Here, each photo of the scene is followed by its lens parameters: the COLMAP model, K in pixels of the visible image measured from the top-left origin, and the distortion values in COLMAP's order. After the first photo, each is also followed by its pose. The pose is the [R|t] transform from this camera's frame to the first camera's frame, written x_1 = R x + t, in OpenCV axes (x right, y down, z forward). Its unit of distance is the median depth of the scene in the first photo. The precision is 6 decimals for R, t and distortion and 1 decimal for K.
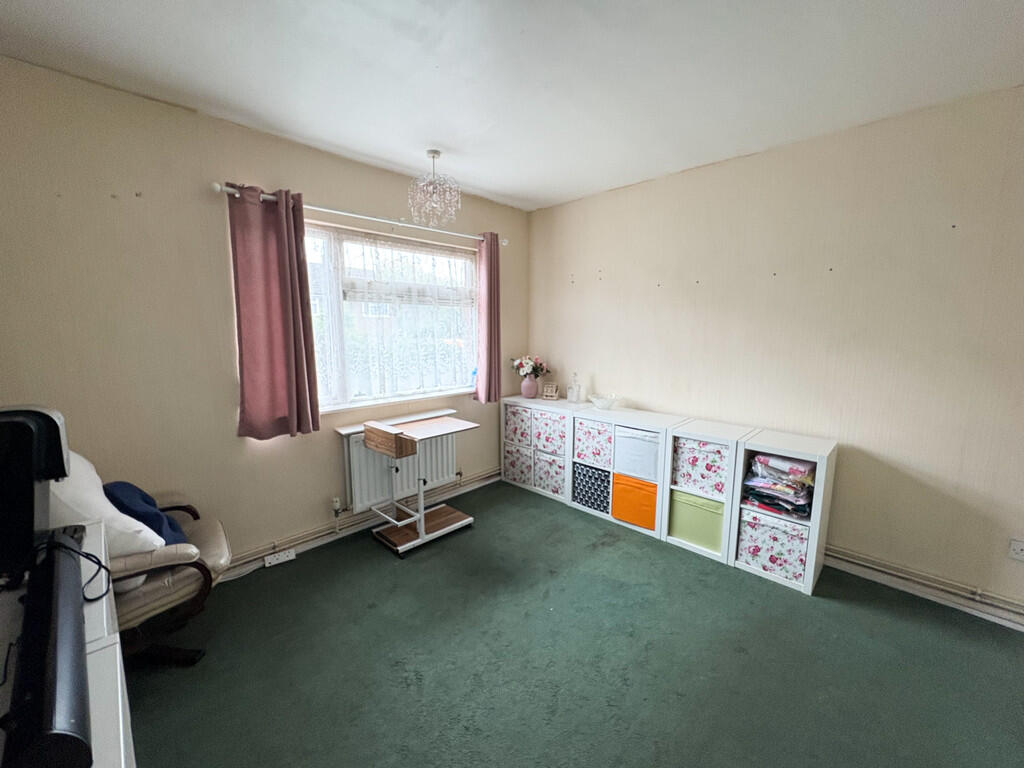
lens RADIAL K [[419.6, 0, 512.3], [0, 419.6, 382.8], [0, 0, 1]] dist [-0.001866, 0.000500]
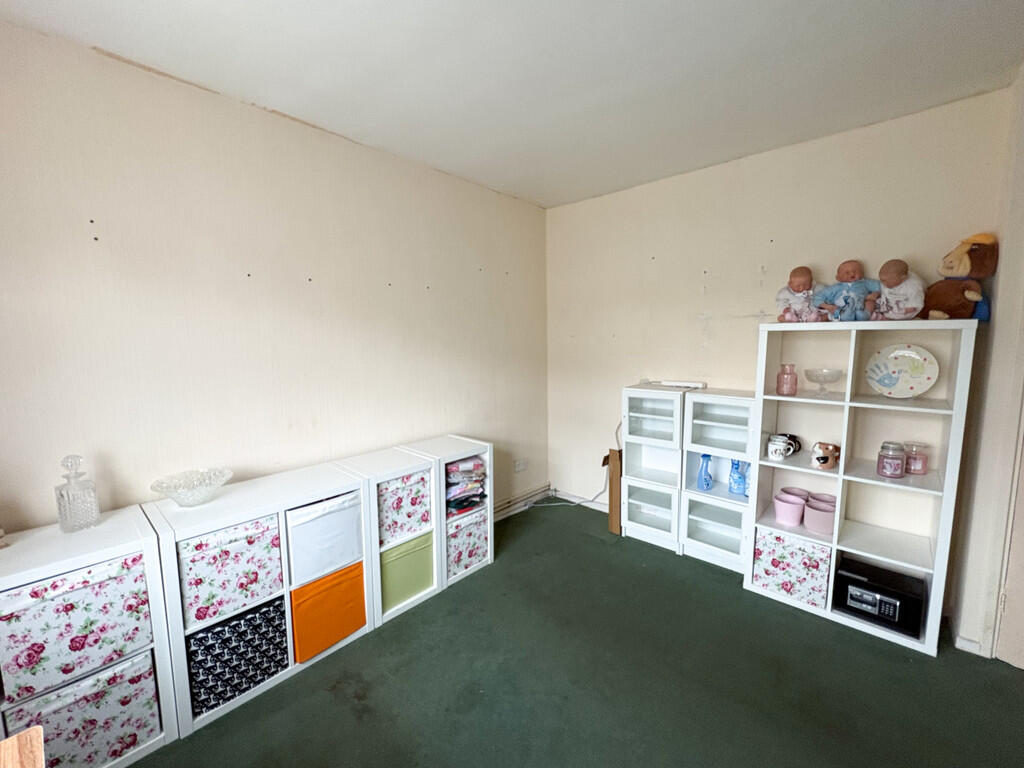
lens RADIAL K [[419.6, 0, 512.3], [0, 419.6, 383.5], [0, 0, 1]] dist [-0.001866, 0.000500]
pose [[-0.039241, -0.113294, 0.992786, -0.338556], [0.142600, 0.982747, 0.117785, -0.101120], [-0.989002, 0.146194, -0.022408, 0.715808]]
